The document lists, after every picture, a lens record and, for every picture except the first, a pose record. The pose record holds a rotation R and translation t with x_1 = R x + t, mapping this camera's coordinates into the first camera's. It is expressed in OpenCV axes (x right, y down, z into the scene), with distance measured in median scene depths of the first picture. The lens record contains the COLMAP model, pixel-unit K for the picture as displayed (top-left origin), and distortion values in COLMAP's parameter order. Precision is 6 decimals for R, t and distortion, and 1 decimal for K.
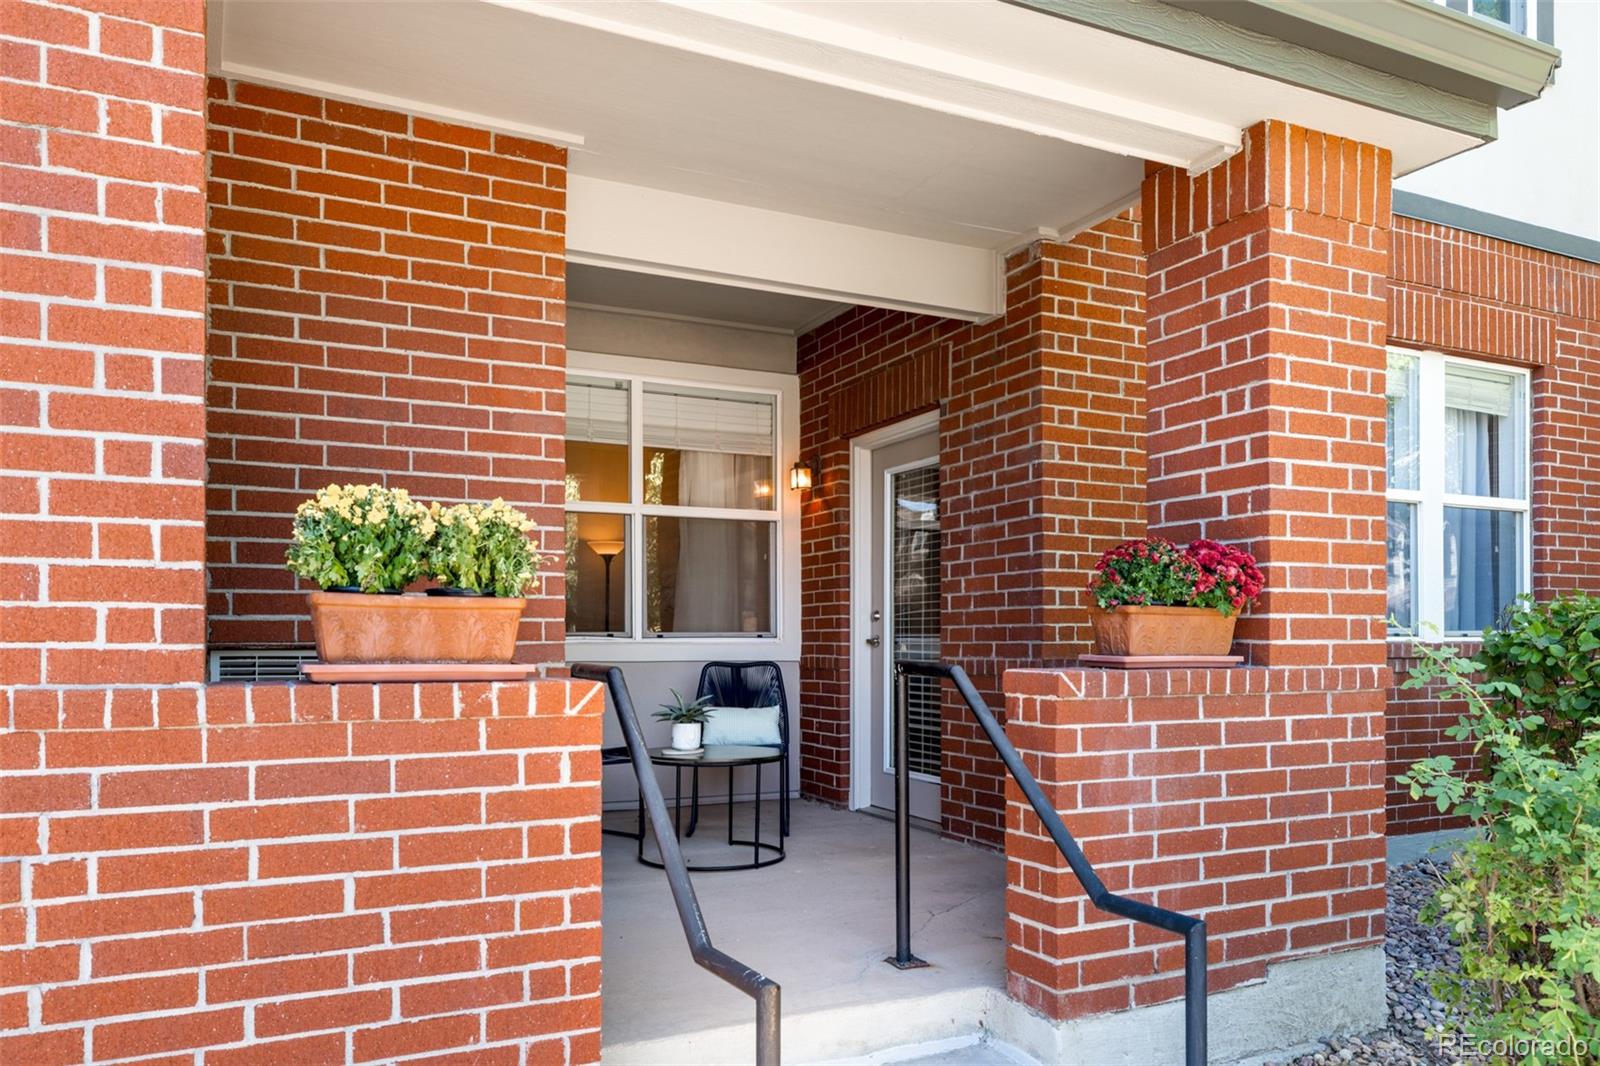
lens RADIAL K [[1118.7, 0, 793.8], [0, 1118.7, 625.0], [0, 0, 1]] dist [0.000957, 0.000447]
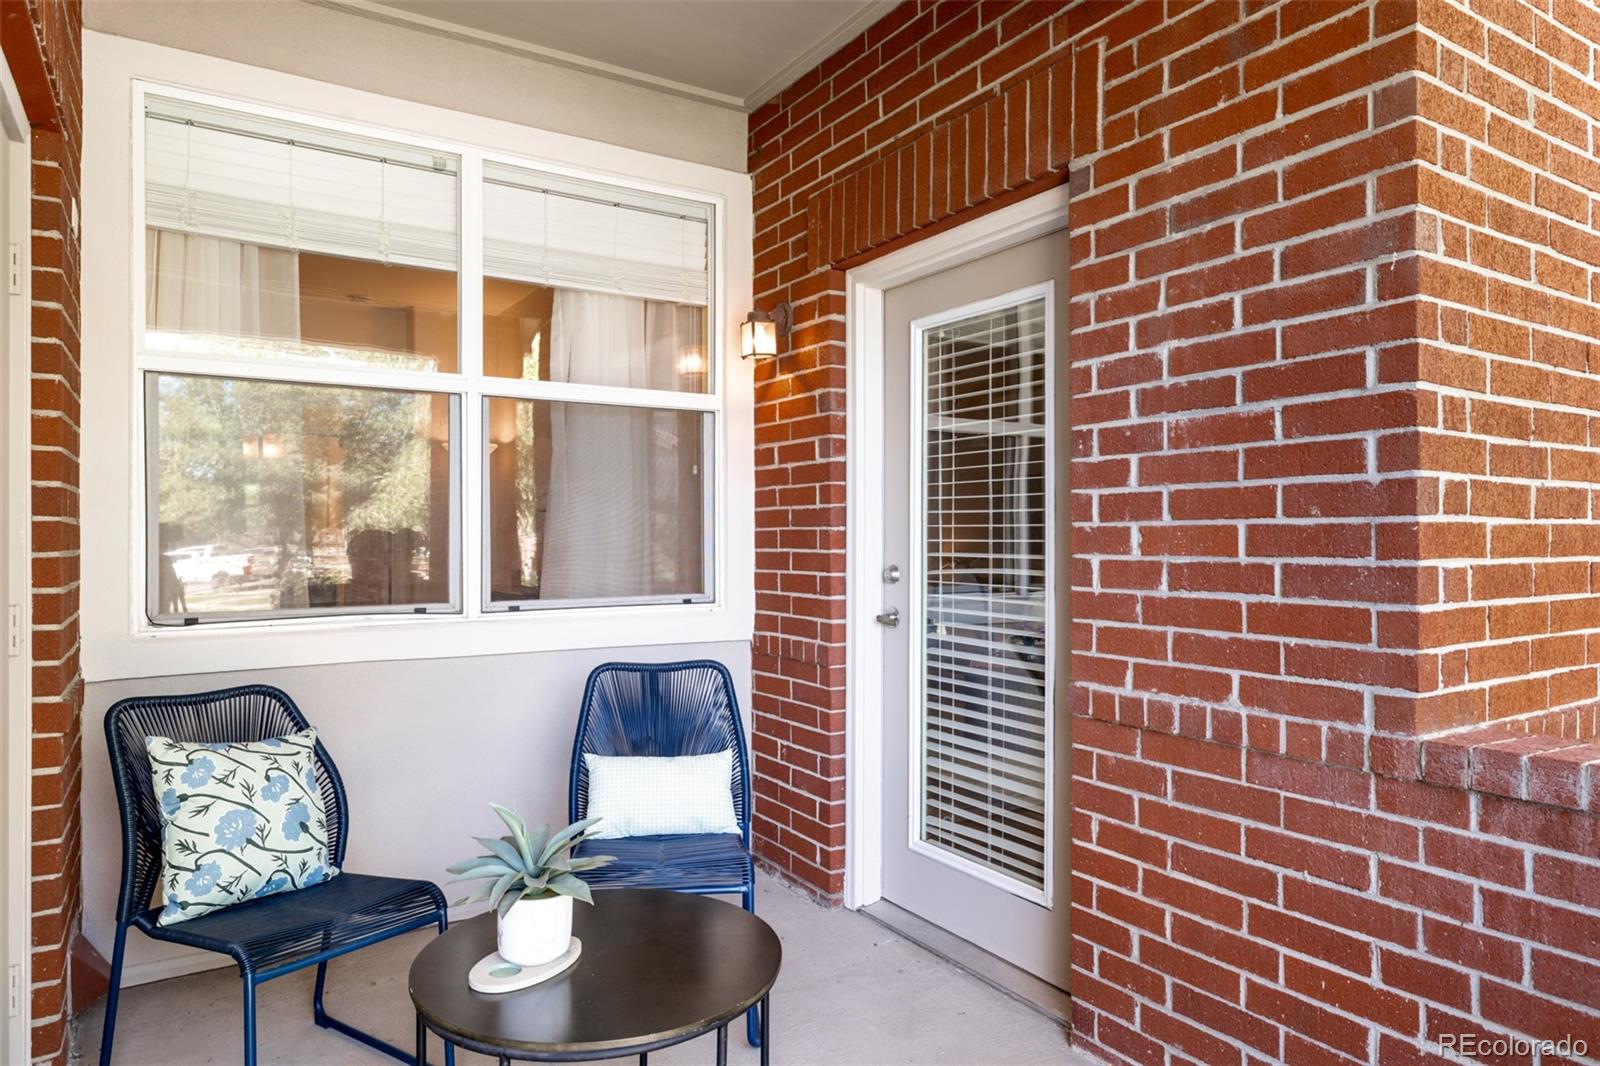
lens RADIAL K [[986.9, 0, 792.3], [0, 986.9, 530.5], [0, 0, 1]] dist [0.000751, 0.000927]
pose [[0.994138, 0.002152, 0.108096, -0.036600], [-0.003163, 0.999953, 0.009182, -0.038461], [-0.108071, -0.009470, 0.994098, 0.535970]]
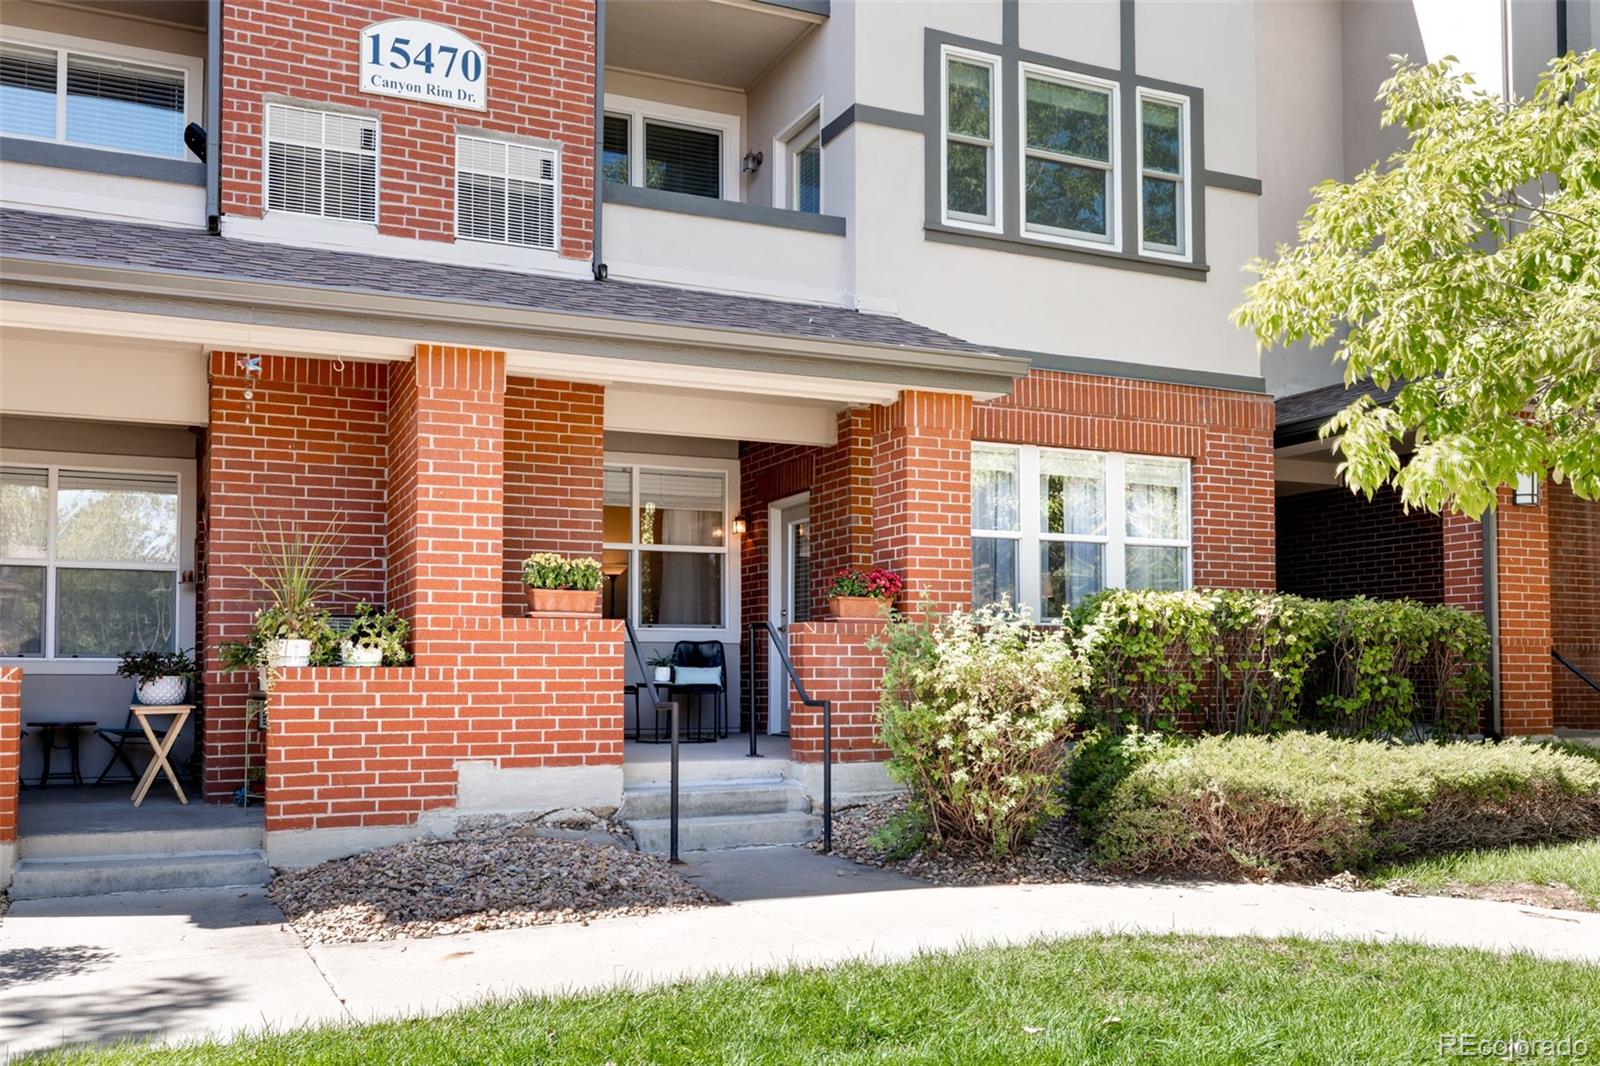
lens RADIAL K [[1367.0, 0, 791.4], [0, 1367.0, 602.5], [0, 0, 1]] dist [0.003845, -0.012434]
pose [[0.999701, -0.001953, -0.024372, 0.143268], [0.000952, 0.999158, -0.041010, 0.062437], [0.024432, 0.040975, 0.998861, -1.043254]]
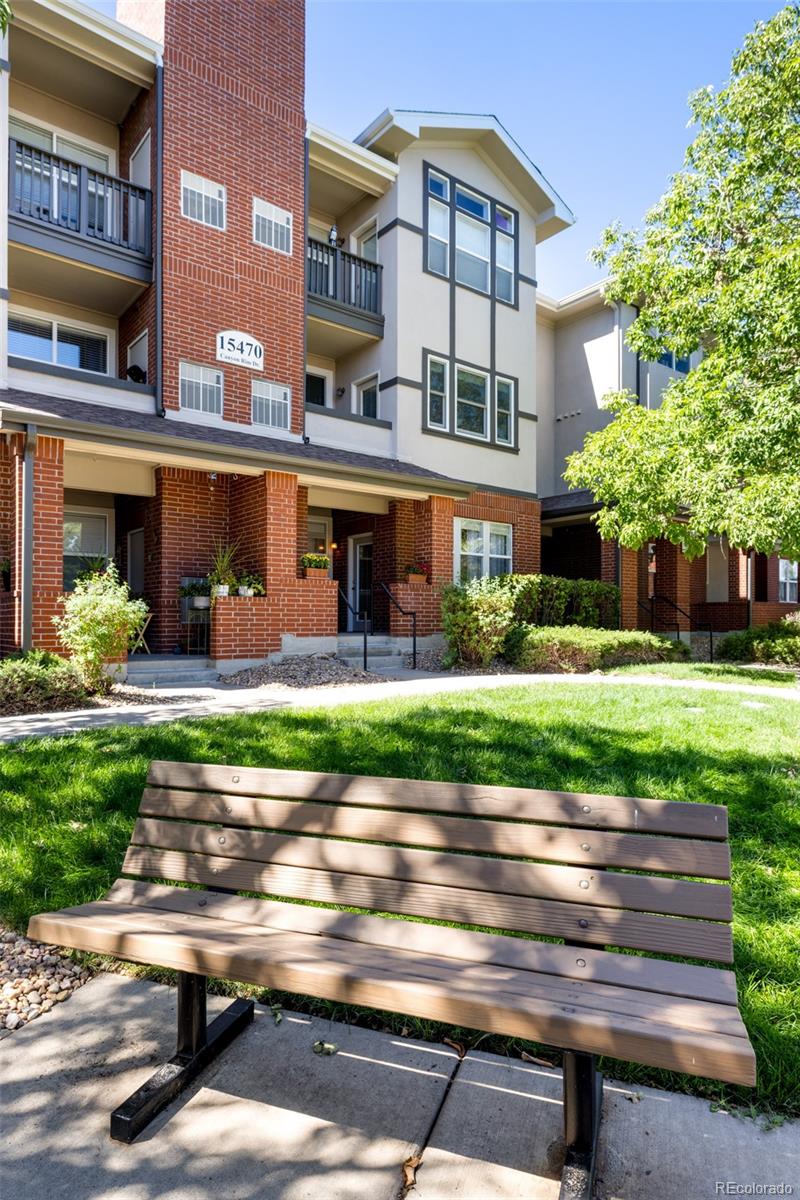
lens RADIAL K [[683.0, 0, 393.0], [0, 683.0, 608.7], [0, 0, 1]] dist [-0.000795, 0.000449]
pose [[0.977509, 0.006918, 0.210778, -0.320782], [-0.005243, 0.999950, -0.008507, 0.113530], [-0.210827, 0.007211, 0.977497, -1.467507]]
